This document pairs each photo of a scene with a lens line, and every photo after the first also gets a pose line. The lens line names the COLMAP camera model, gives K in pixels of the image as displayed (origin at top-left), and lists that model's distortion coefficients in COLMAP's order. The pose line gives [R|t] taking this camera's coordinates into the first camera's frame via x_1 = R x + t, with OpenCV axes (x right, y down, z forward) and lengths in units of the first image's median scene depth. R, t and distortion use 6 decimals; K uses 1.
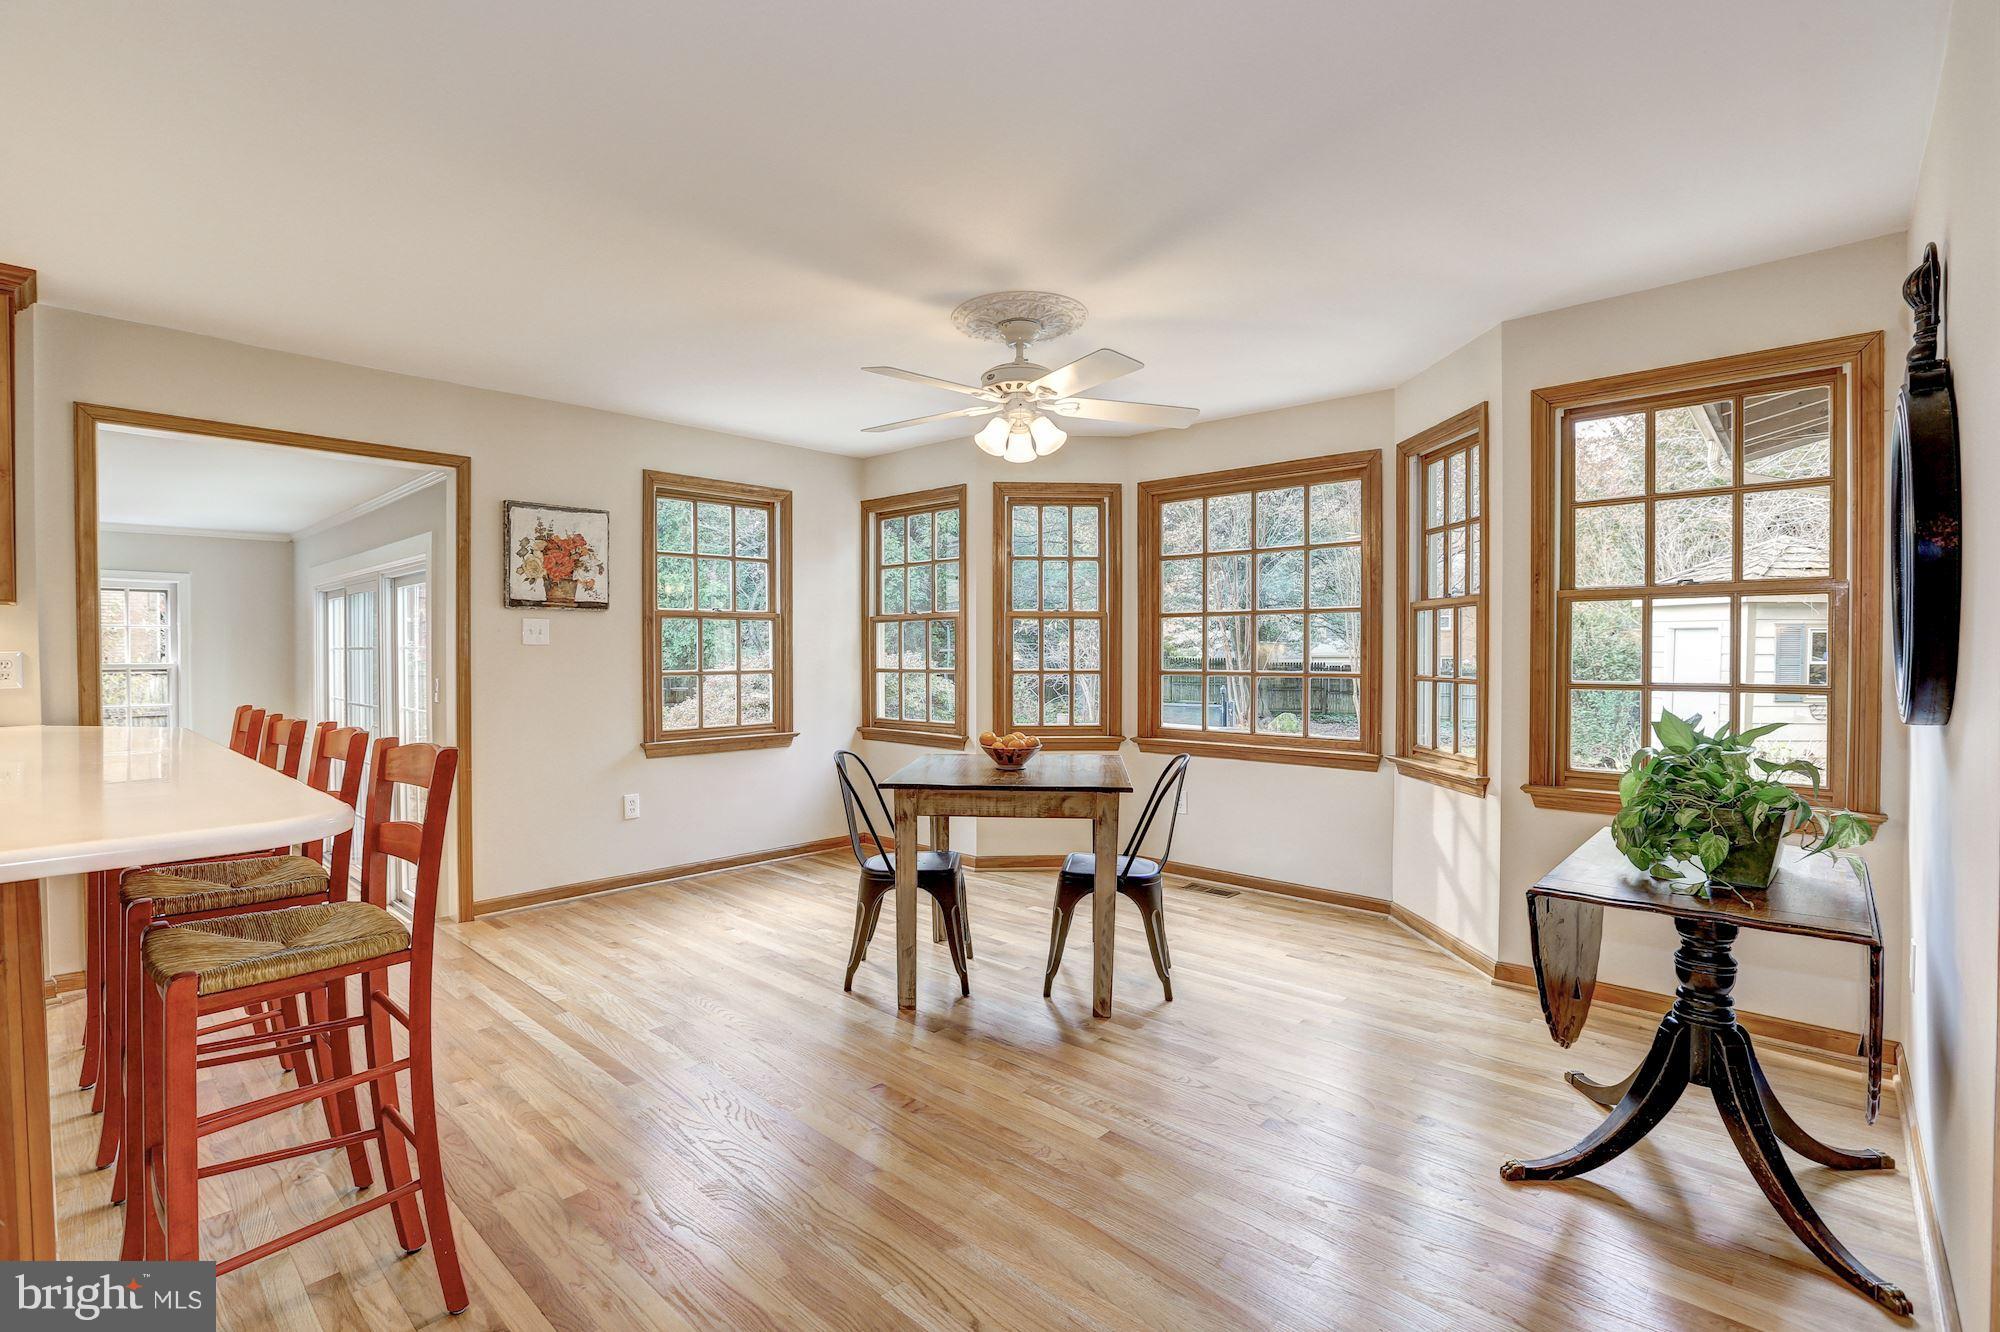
lens RADIAL K [[929.8, 0, 1013.2], [0, 929.8, 661.3], [0, 0, 1]] dist [-0.005518, -0.000213]
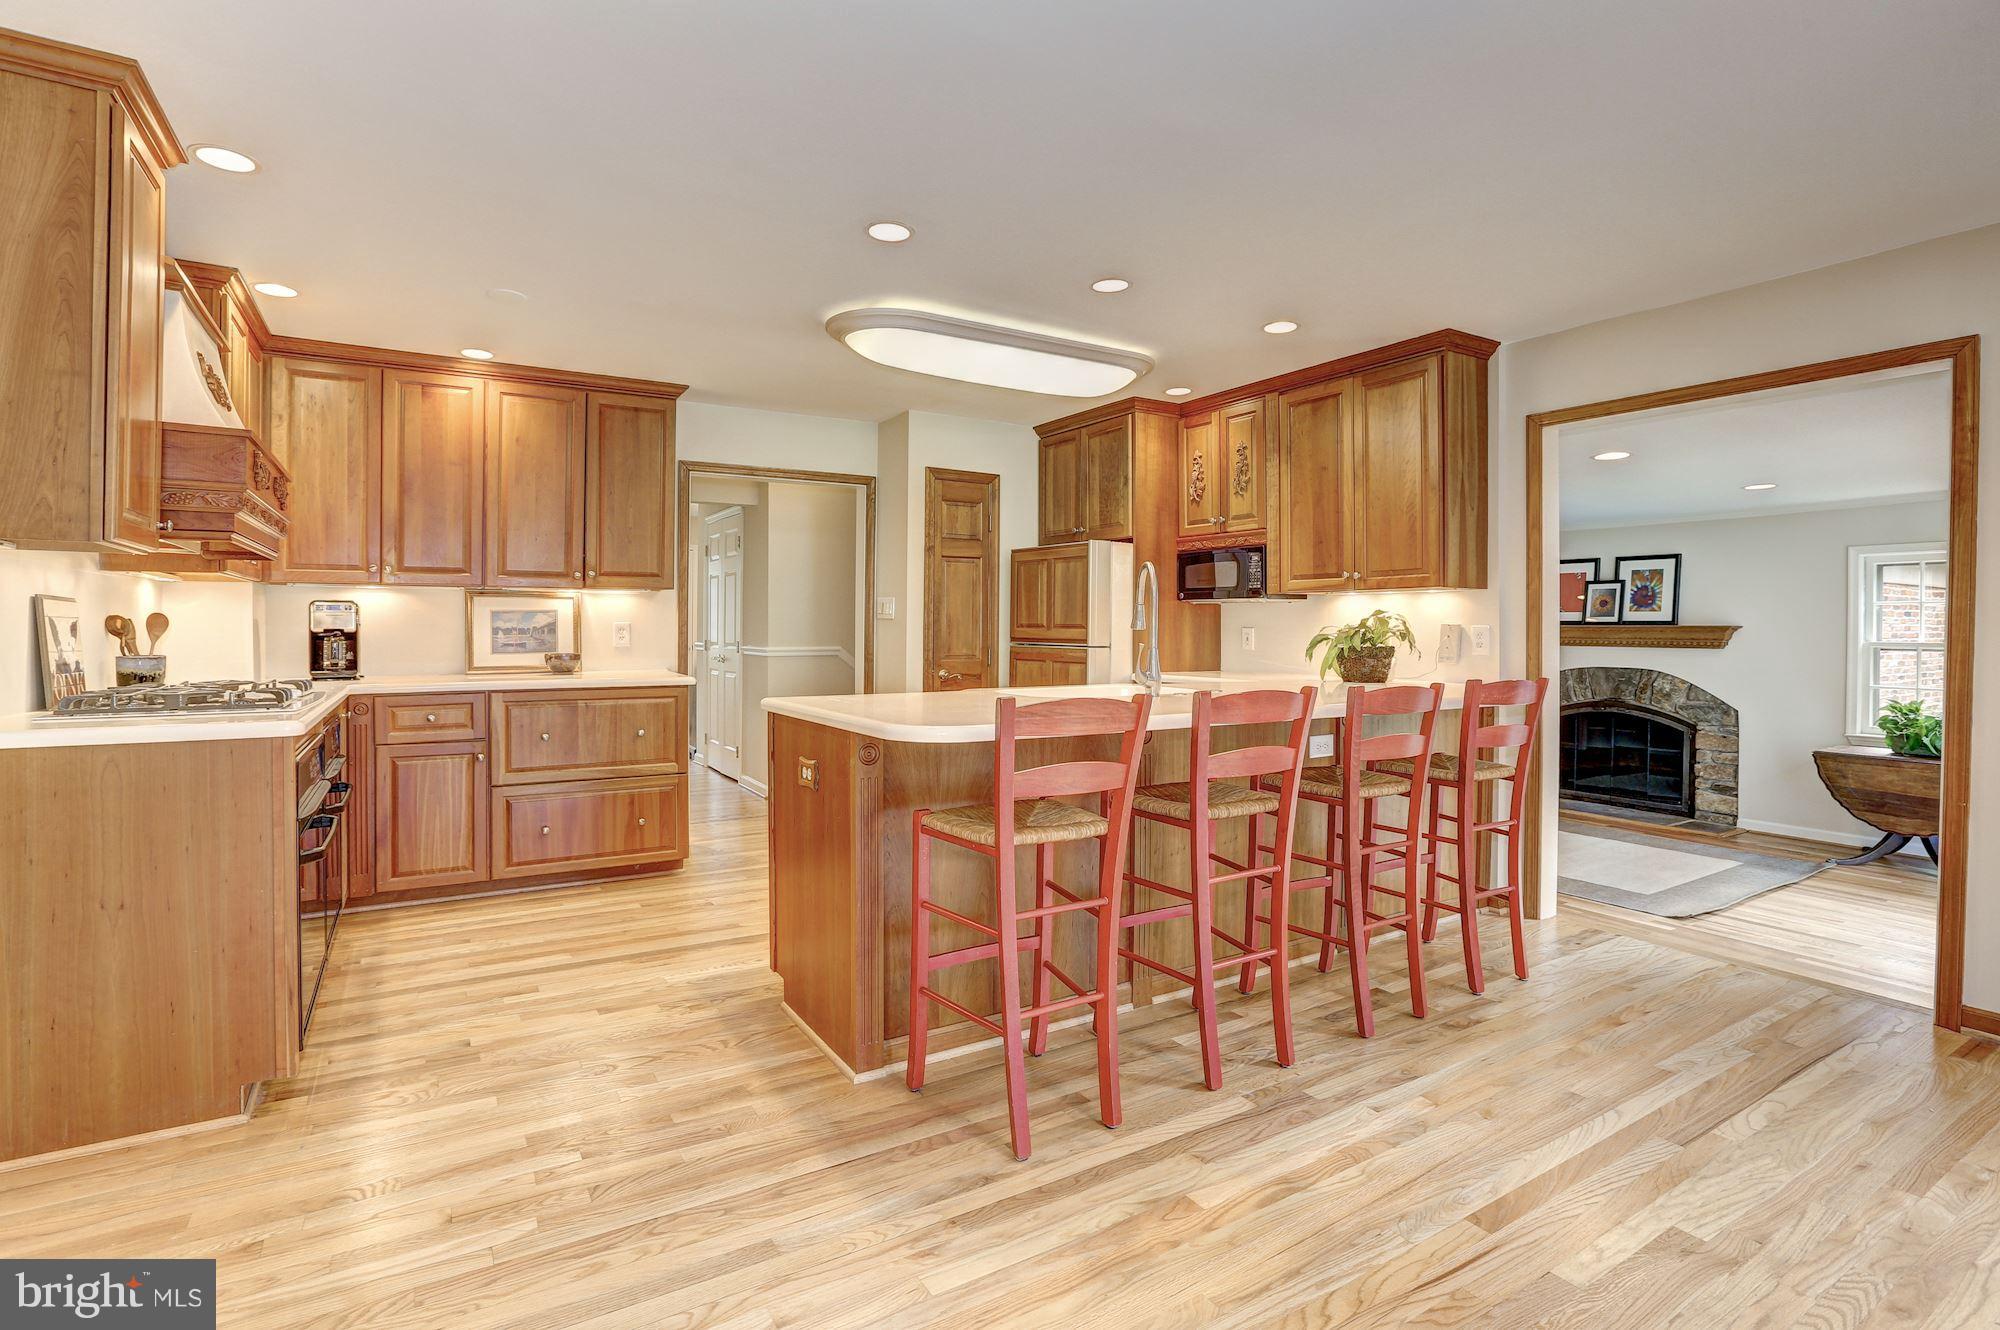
lens RADIAL K [[929.8, 0, 991.6], [0, 929.8, 629.6], [0, 0, 1]] dist [-0.005518, -0.000213]
pose [[-0.259854, -0.000688, -0.965648, 0.309341], [-0.012008, 0.999925, 0.002518, -0.003092], [0.965573, 0.012250, -0.259842, 0.653984]]
